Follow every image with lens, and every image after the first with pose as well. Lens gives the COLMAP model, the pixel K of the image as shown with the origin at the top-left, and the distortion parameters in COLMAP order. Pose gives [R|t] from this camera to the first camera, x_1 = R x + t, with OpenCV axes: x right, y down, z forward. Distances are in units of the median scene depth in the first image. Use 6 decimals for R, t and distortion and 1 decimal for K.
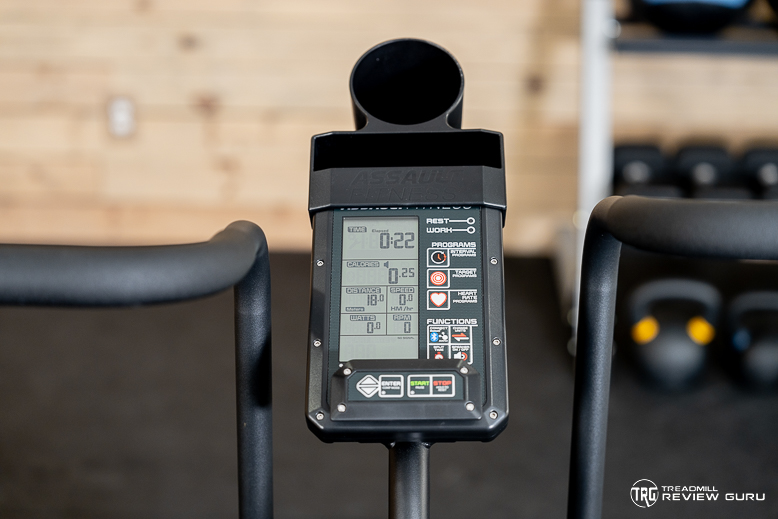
lens RADIAL K [[1539.3, 0, 388.6], [0, 1539.3, 259.2], [0, 0, 1]] dist [-0.024037, 0.000000]
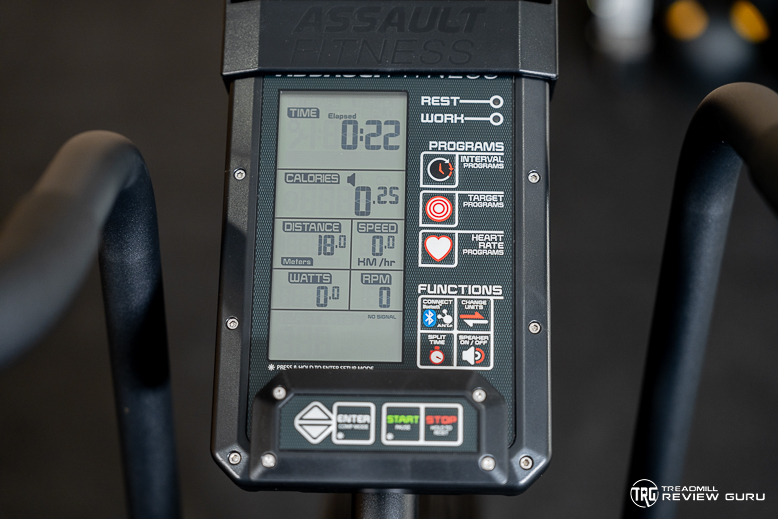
lens RADIAL K [[1539.3, 0, 389.0], [0, 1539.3, 259.8], [0, 0, 1]] dist [-0.024037, 0.000000]
pose [[0.999921, 0.012564, 0.000059, 0.013451], [-0.012141, 0.965004, 0.261955, -0.123484], [0.003234, -0.261935, 0.965080, 0.427738]]
